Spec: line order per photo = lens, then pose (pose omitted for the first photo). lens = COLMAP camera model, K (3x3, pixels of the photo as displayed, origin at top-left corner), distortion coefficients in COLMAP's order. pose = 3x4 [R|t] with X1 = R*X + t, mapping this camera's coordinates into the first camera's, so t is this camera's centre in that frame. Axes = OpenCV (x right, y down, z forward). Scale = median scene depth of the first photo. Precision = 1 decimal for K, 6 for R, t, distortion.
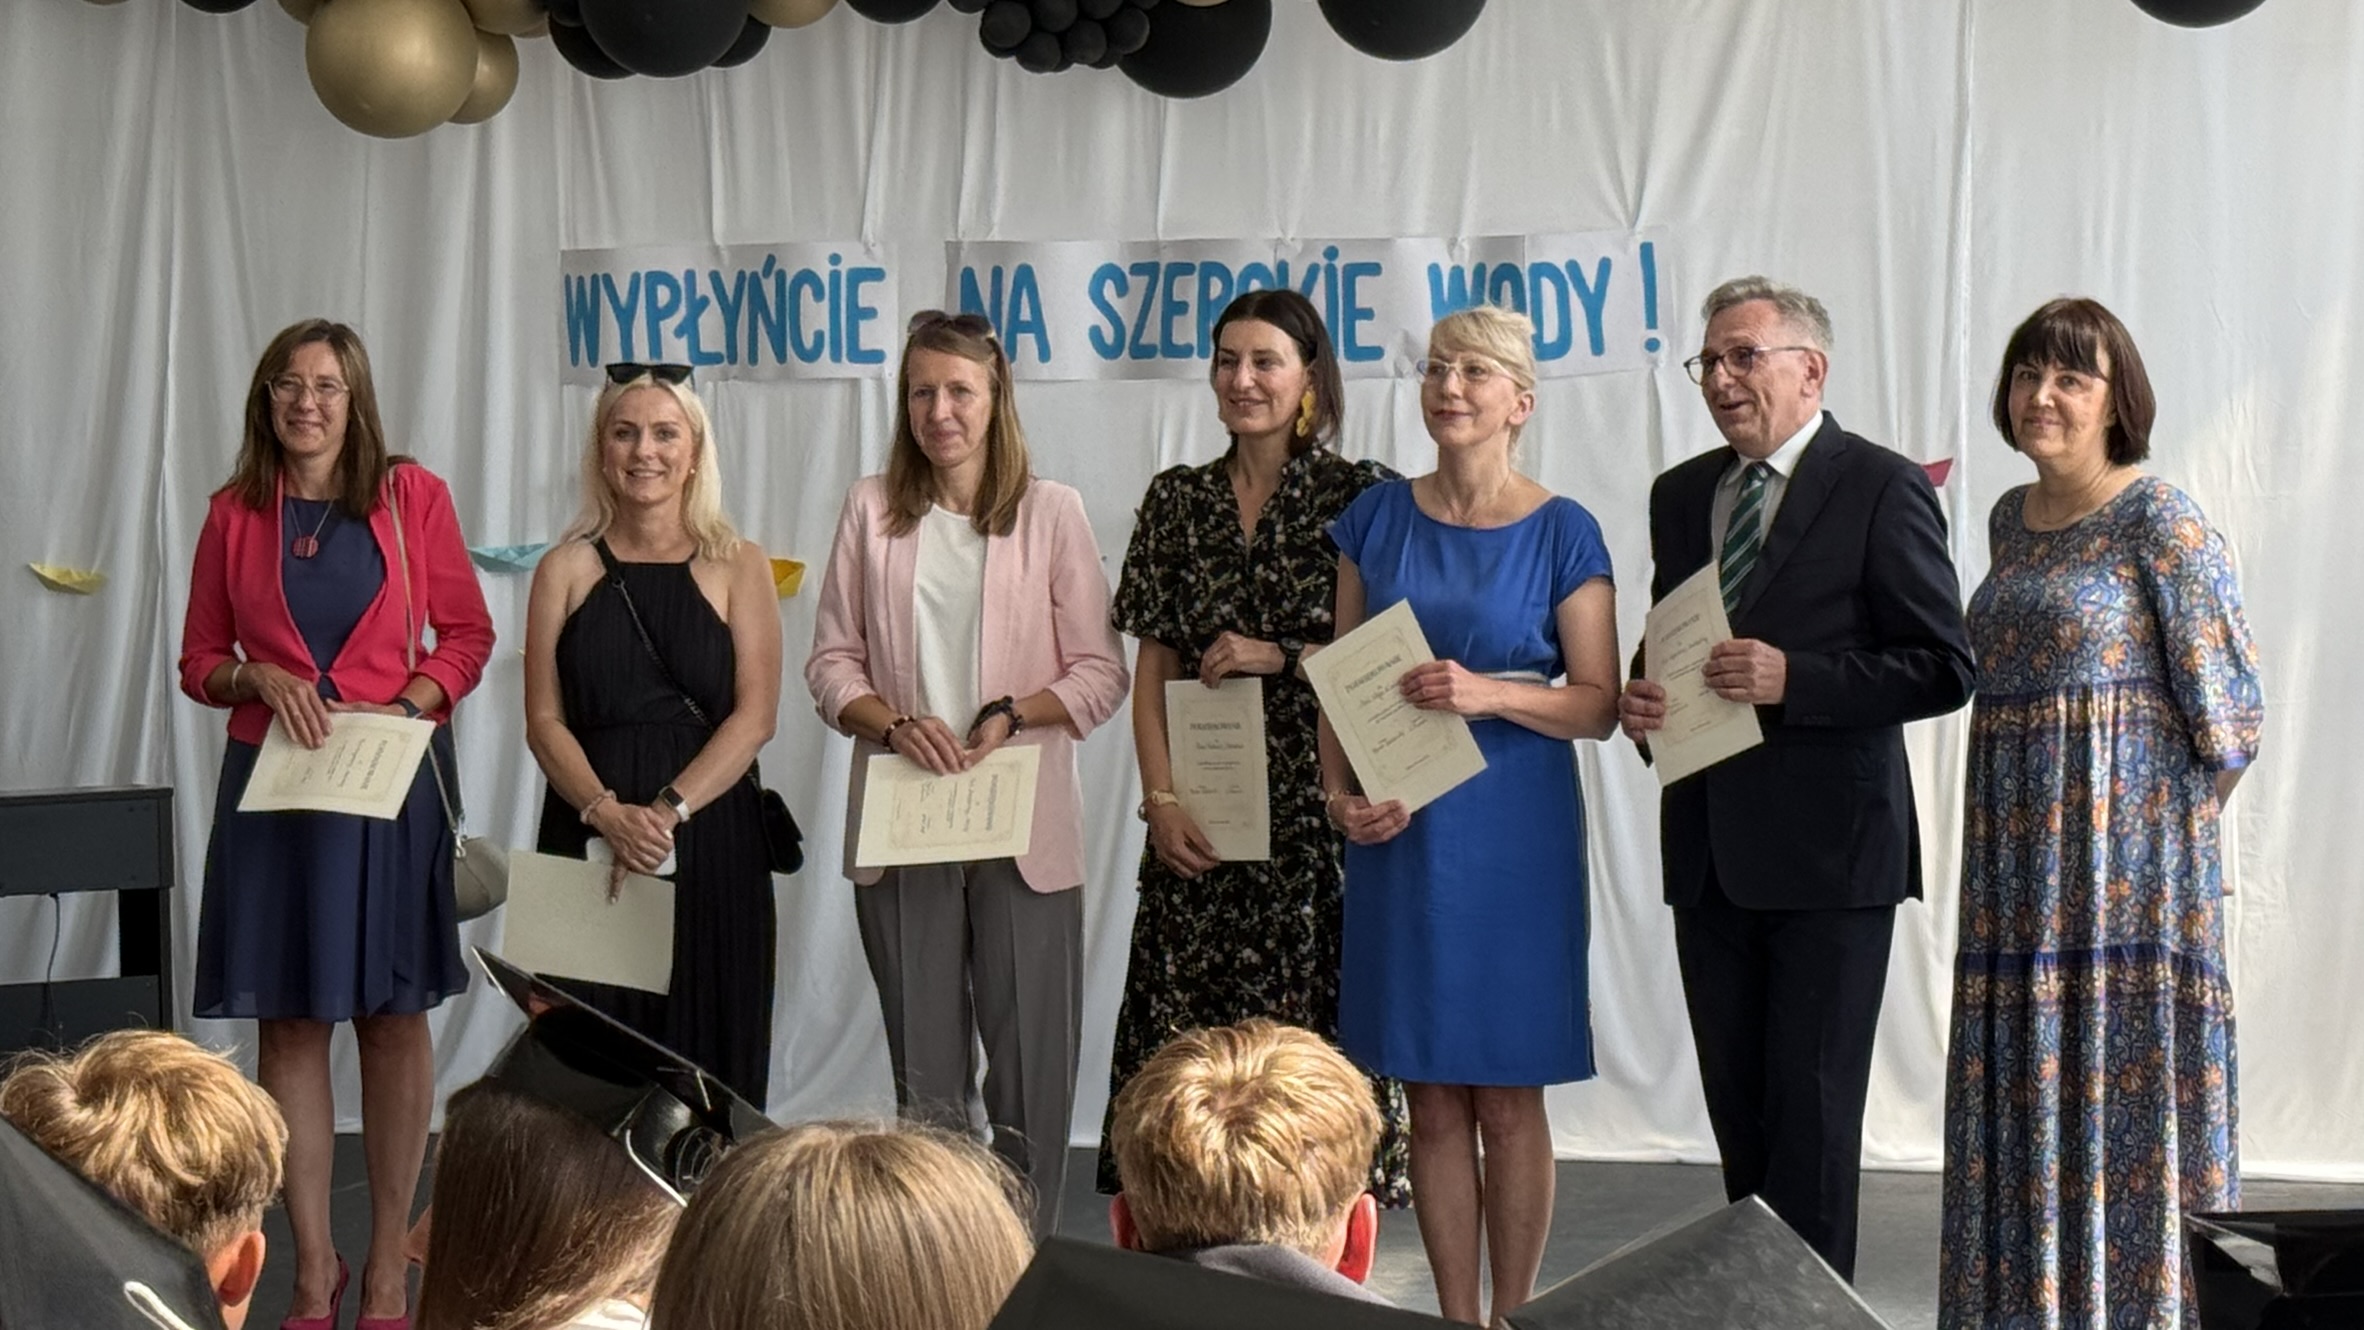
lens RADIAL K [[5840.6, 0, 1164.7], [0, 5840.6, 778.1], [0, 0, 1]] dist [0.047327, 0.000000]
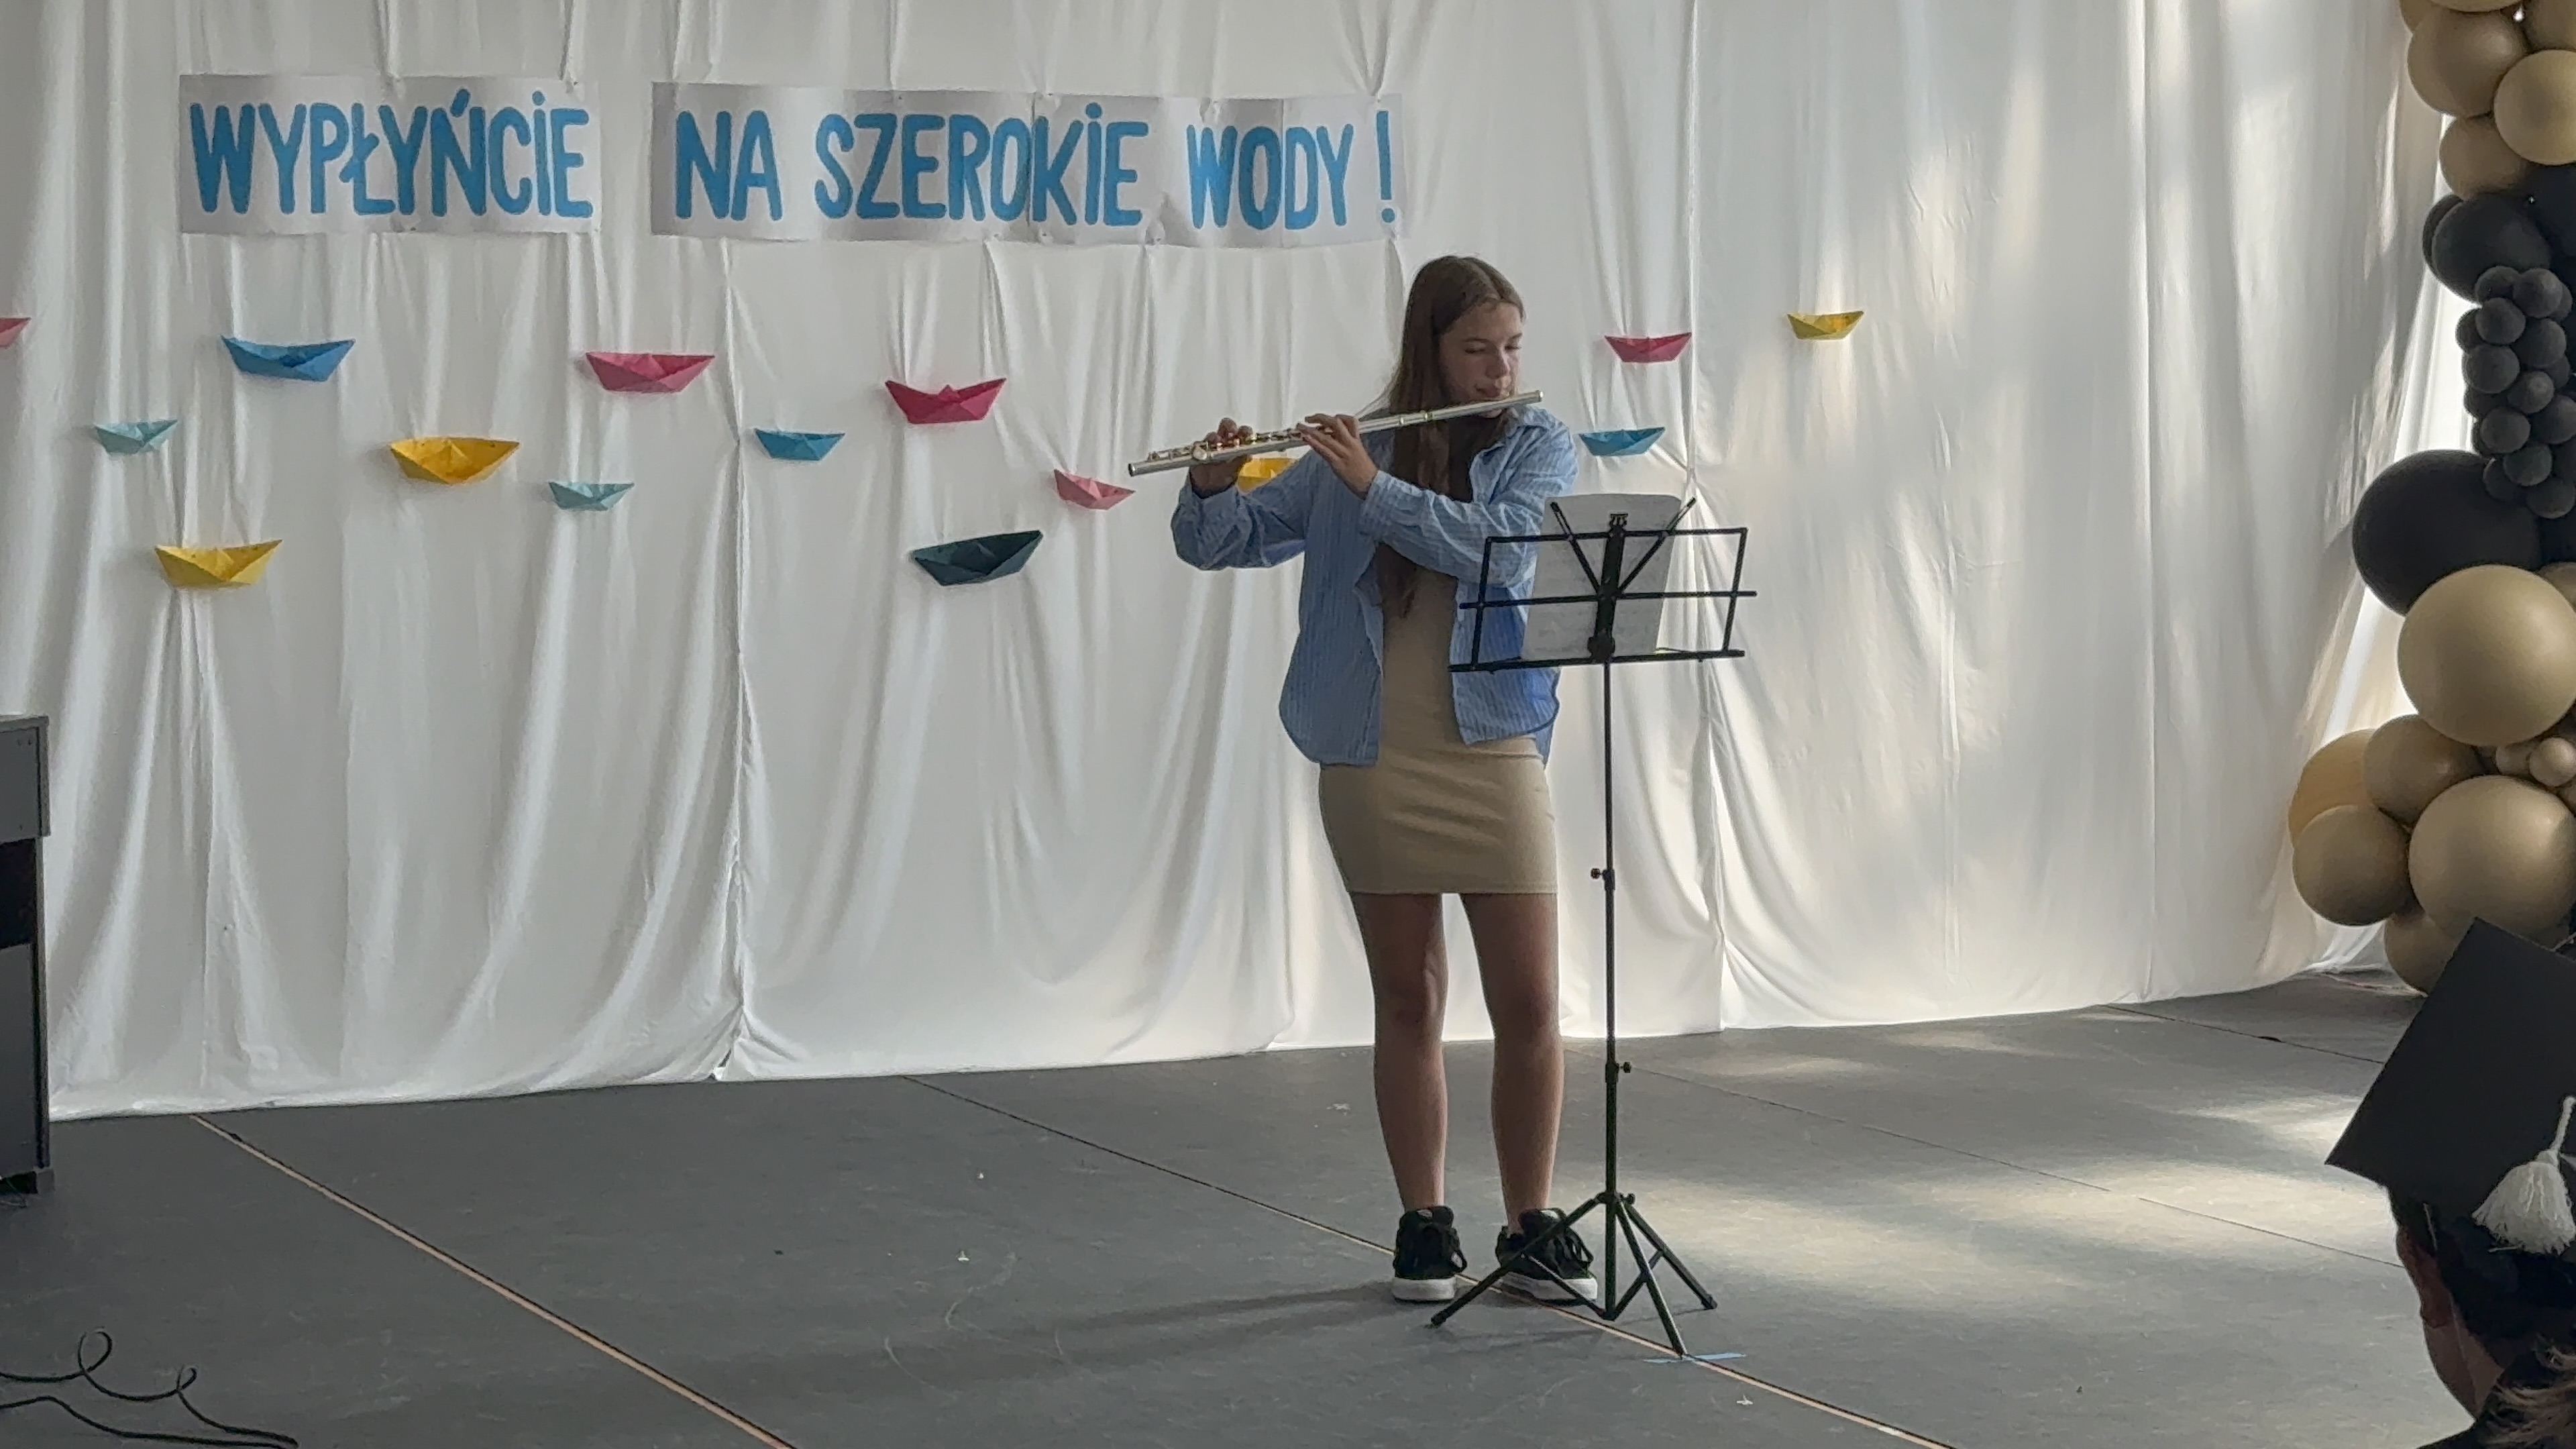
lens RADIAL K [[6379.2, 0, 1301.7], [0, 6379.2, 731.0], [0, 0, 1]] dist [0.153268, 0.000000]
pose [[0.737989, -0.035150, 0.673897, -0.634877], [0.032762, 0.999331, 0.016247, -0.004948], [-0.674017, 0.010088, 0.738647, 0.208569]]
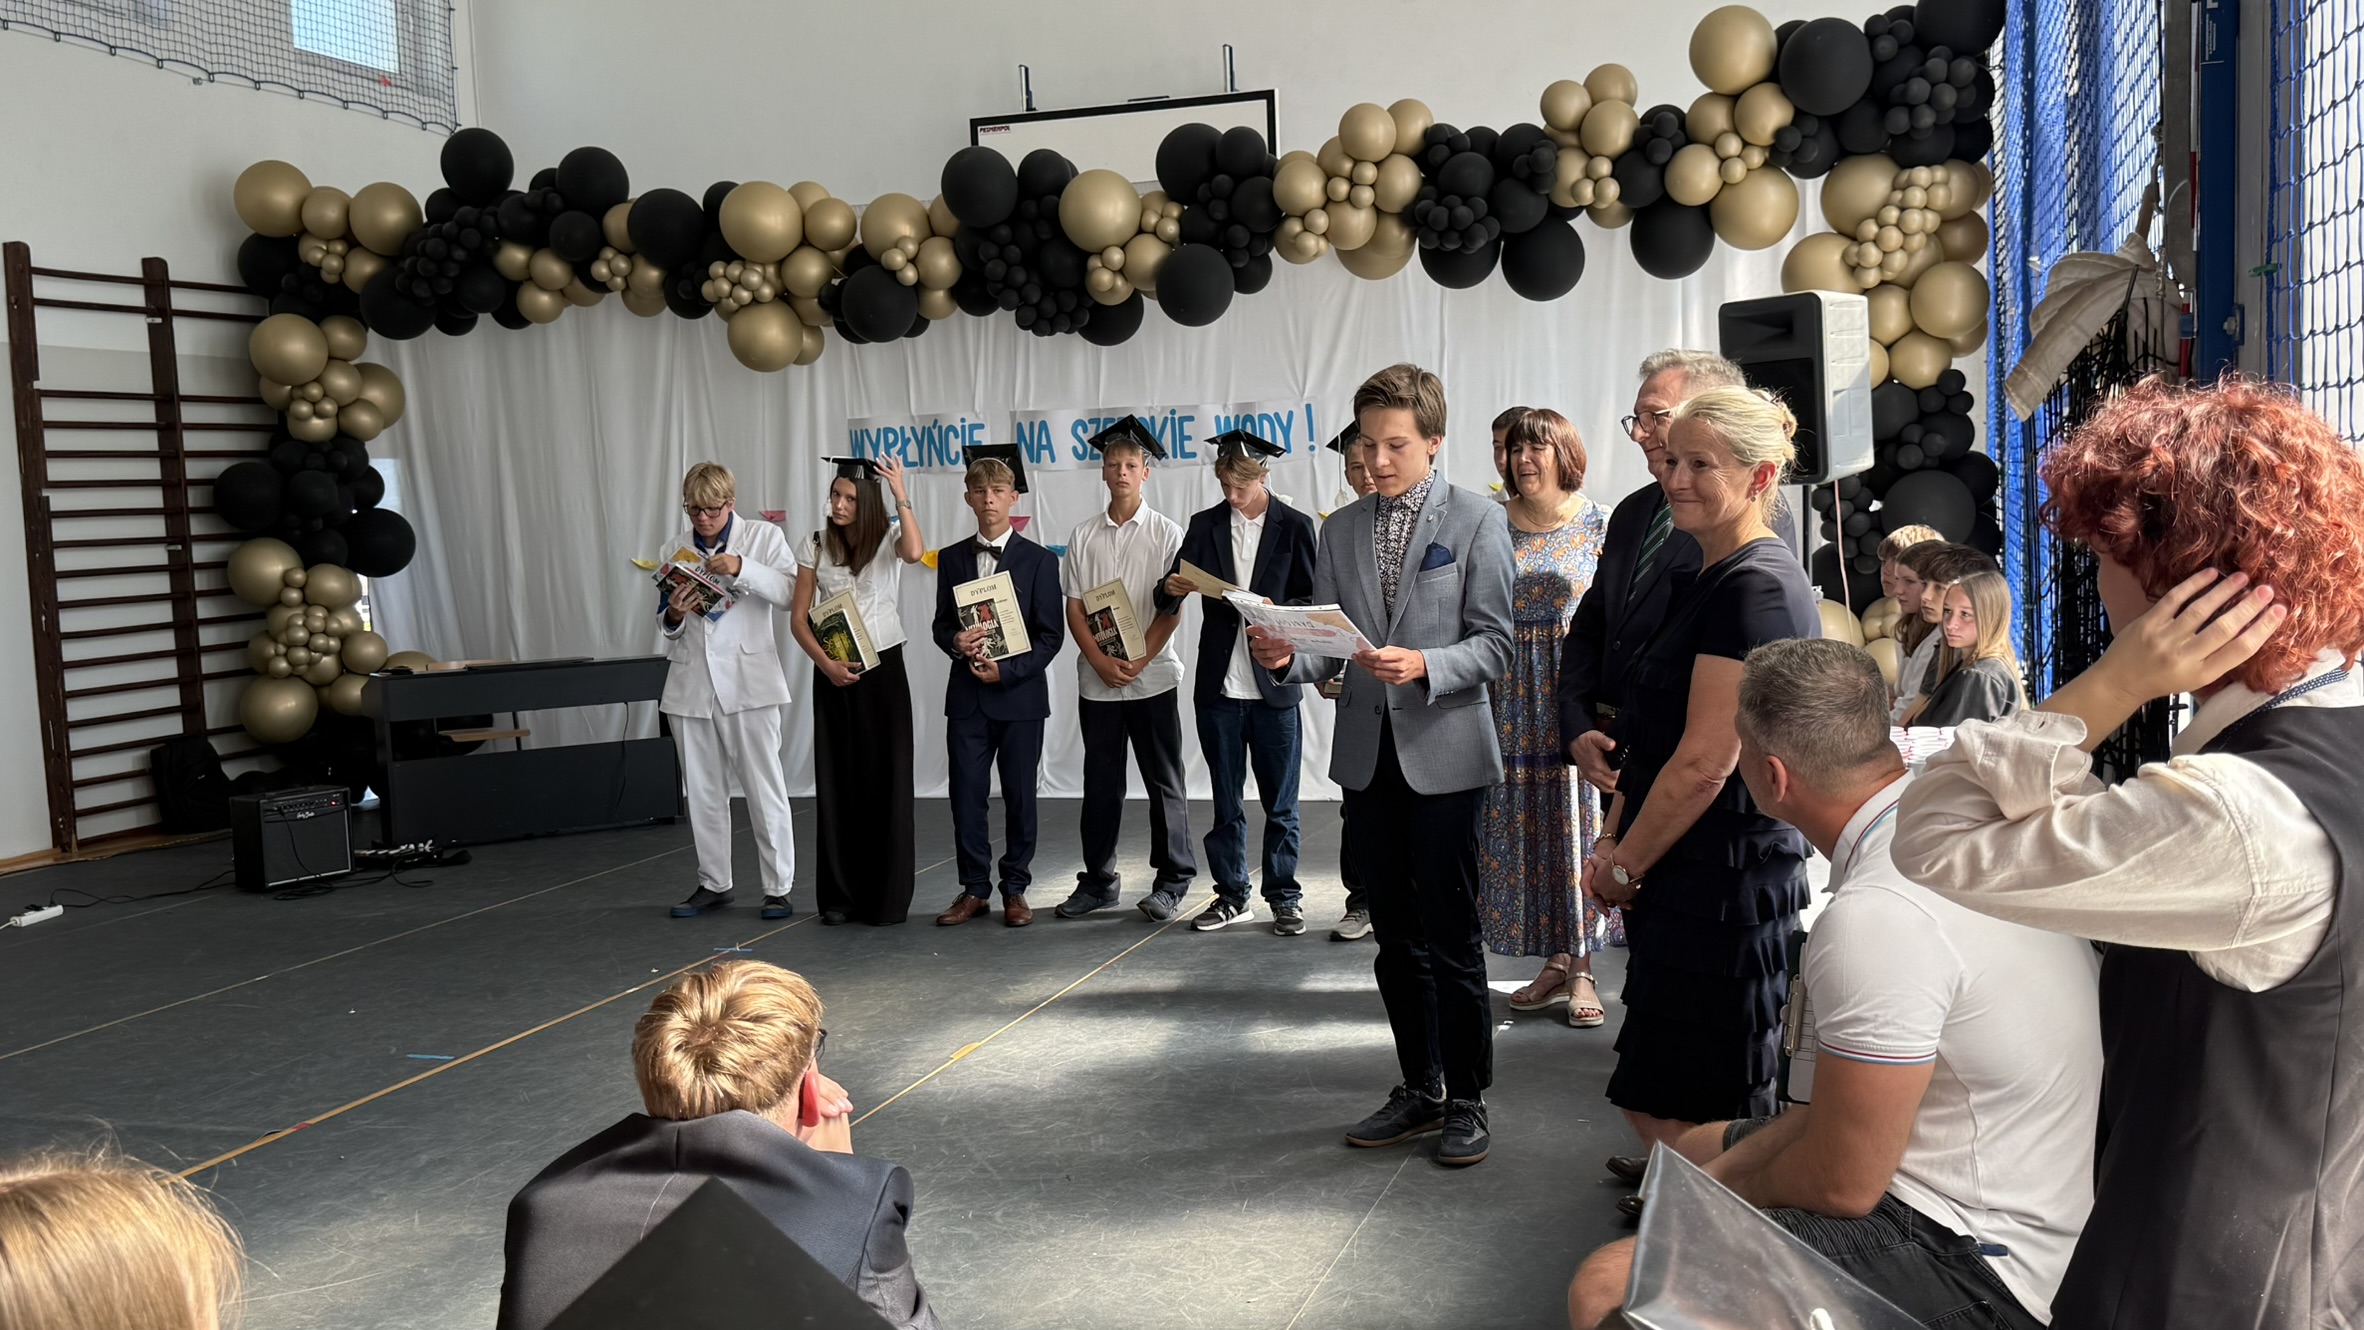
lens RADIAL K [[2178.1, 0, 1206.4], [0, 2178.1, 674.8], [0, 0, 1]] dist [0.154459, 0.000000]
pose [[0.999645, -0.026454, 0.003275, 0.035340], [0.026364, 0.999341, 0.024957, -0.006832], [-0.003933, -0.024862, 0.999683, 0.128817]]
